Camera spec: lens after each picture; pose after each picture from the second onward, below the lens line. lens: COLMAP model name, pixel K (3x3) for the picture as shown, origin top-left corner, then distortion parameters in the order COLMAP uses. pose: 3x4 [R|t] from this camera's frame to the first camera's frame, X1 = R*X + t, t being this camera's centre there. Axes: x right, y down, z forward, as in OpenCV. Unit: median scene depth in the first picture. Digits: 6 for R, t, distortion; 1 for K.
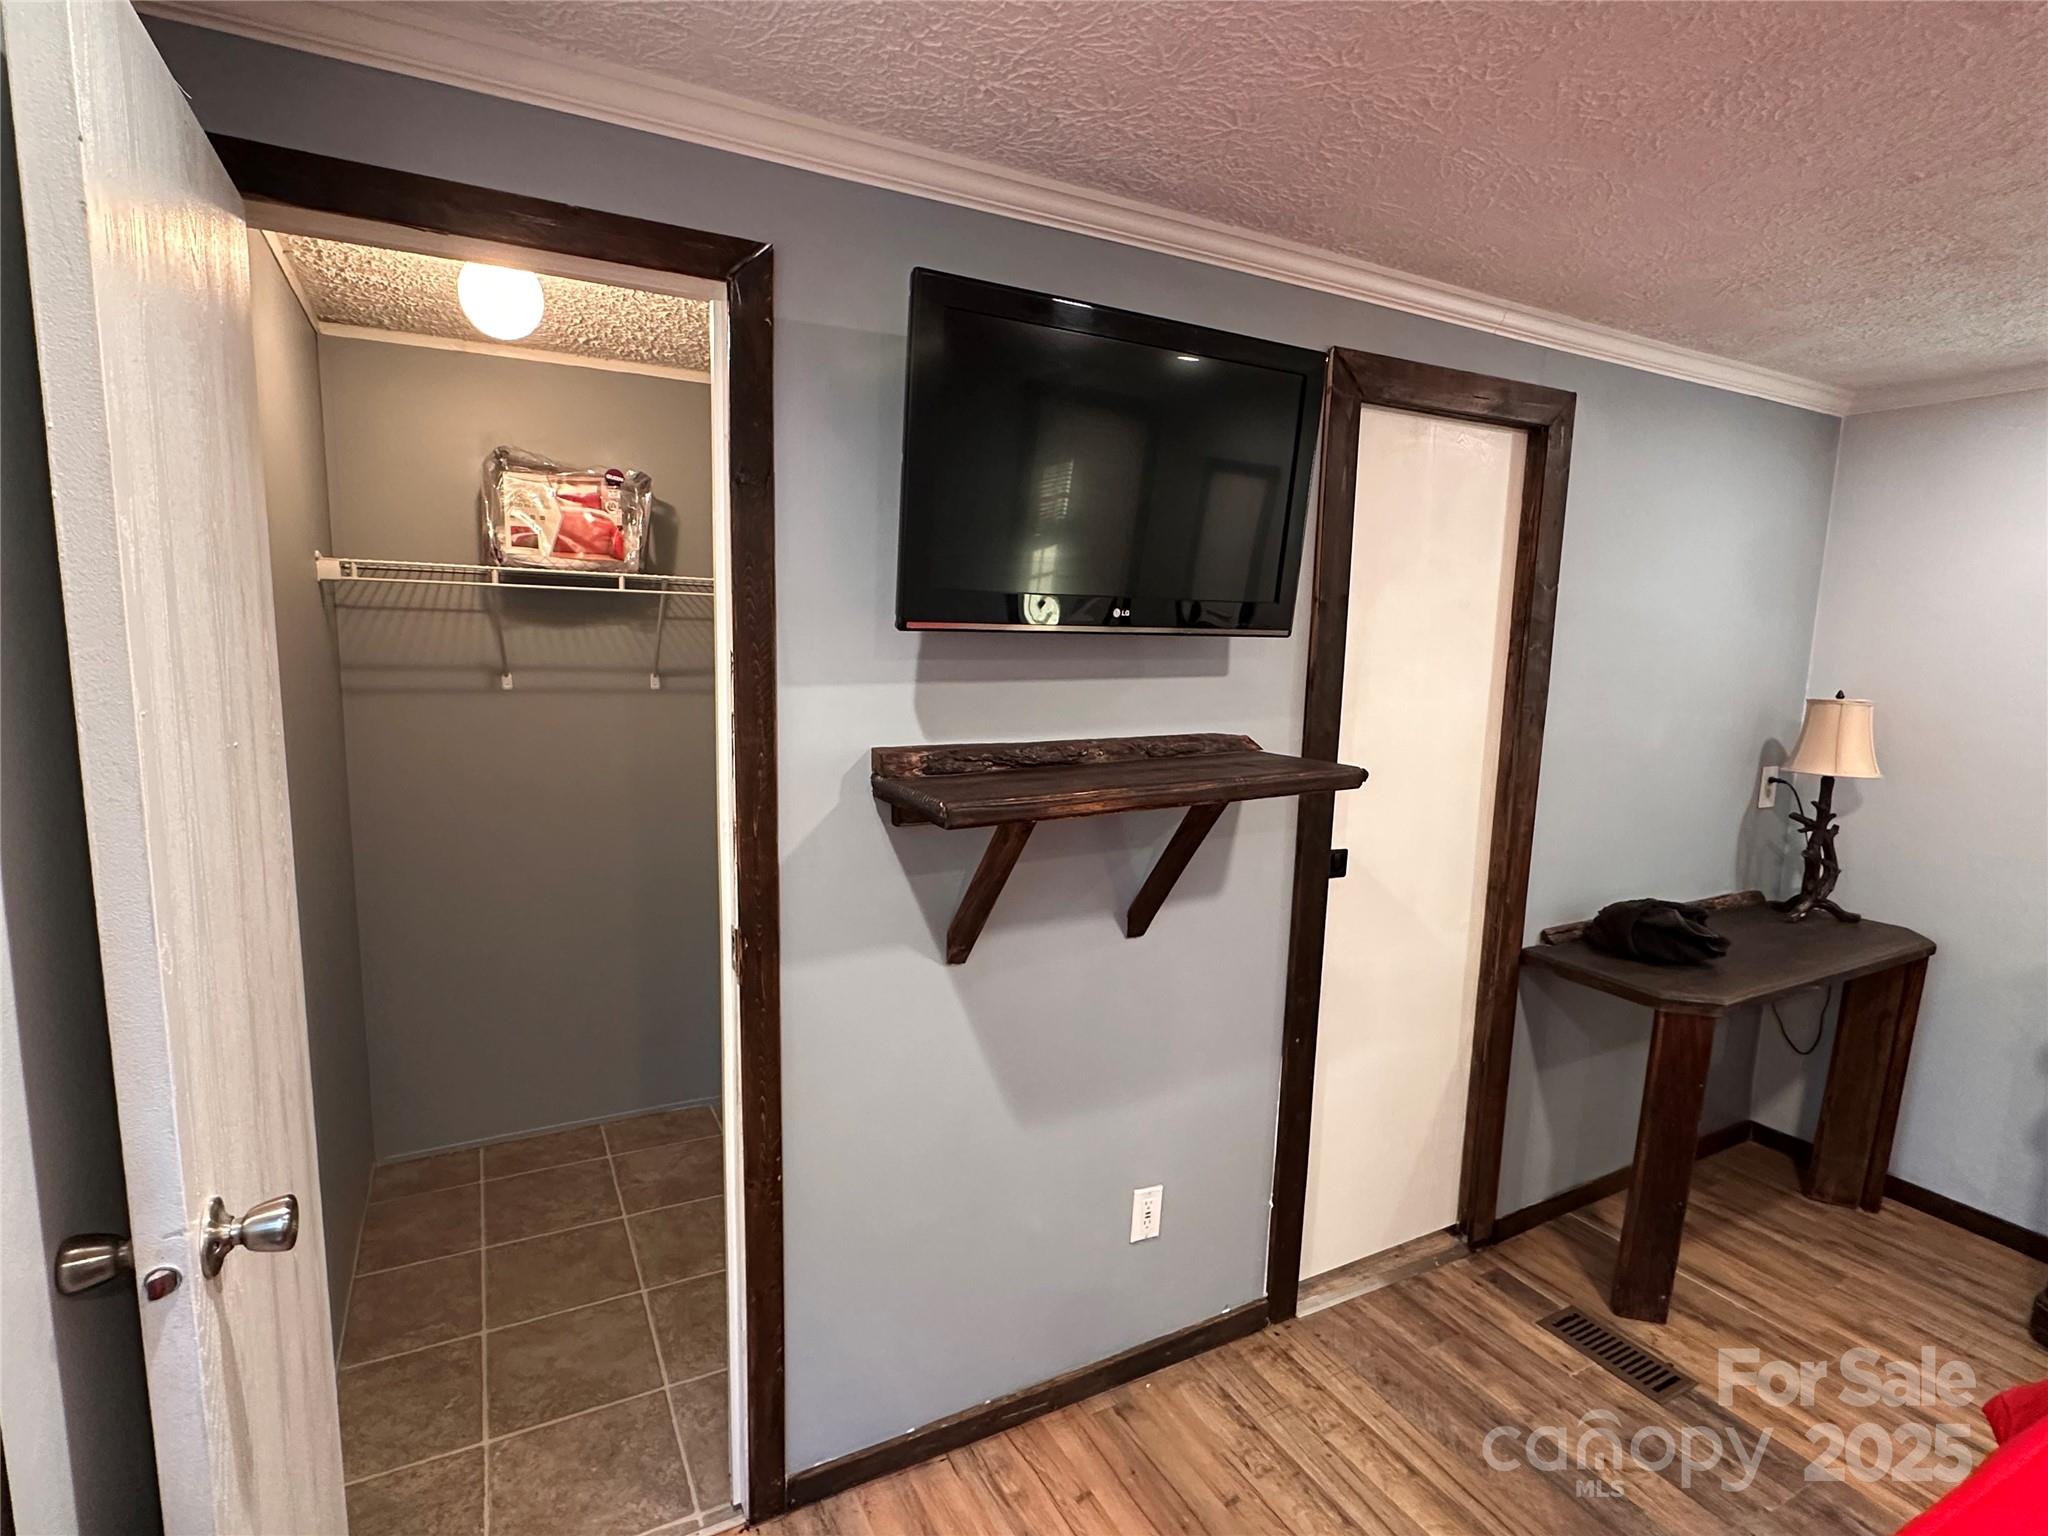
lens RADIAL K [[1013.0, 0, 1024.8], [0, 1013.0, 780.1], [0, 0, 1]] dist [-0.002993, 0.000573]
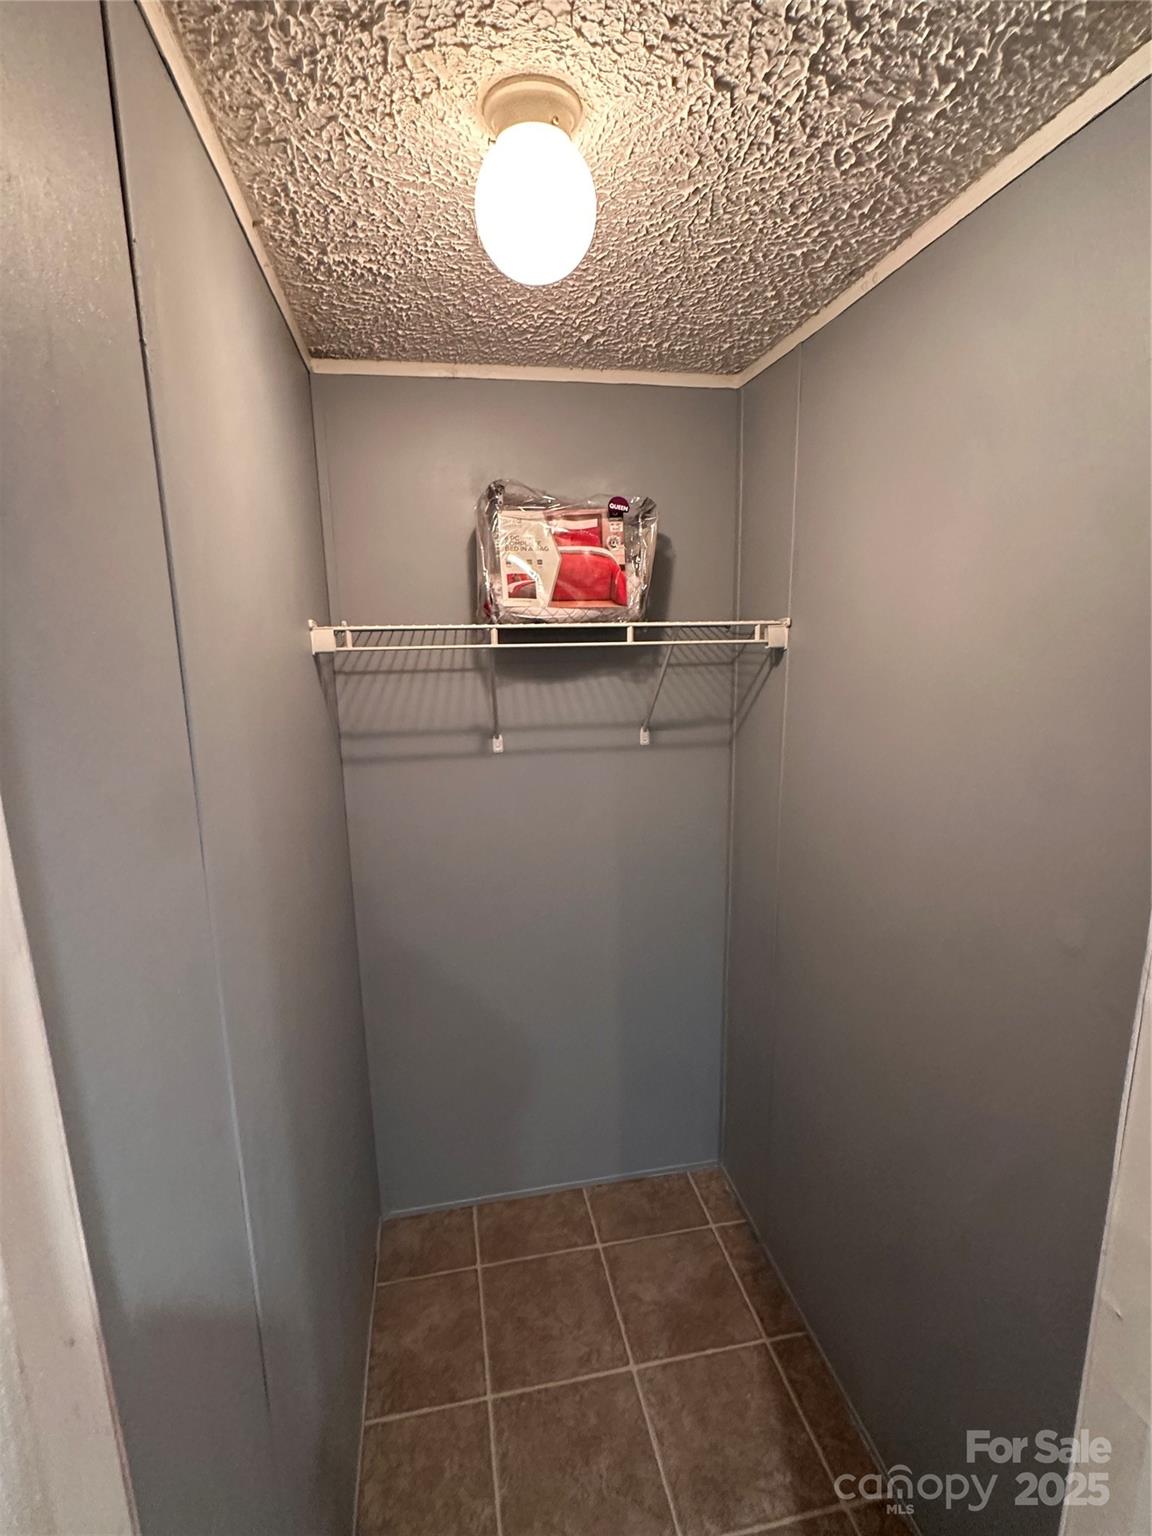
lens RADIAL K [[721.0, 0, 575.5], [0, 721.0, 769.9], [0, 0, 1]] dist [-0.005910, -0.000725]
pose [[0.954259, 0.012931, -0.298700, -0.261265], [0.002448, 0.998693, 0.051055, -0.113310], [0.298970, -0.049451, 0.952980, 0.415796]]
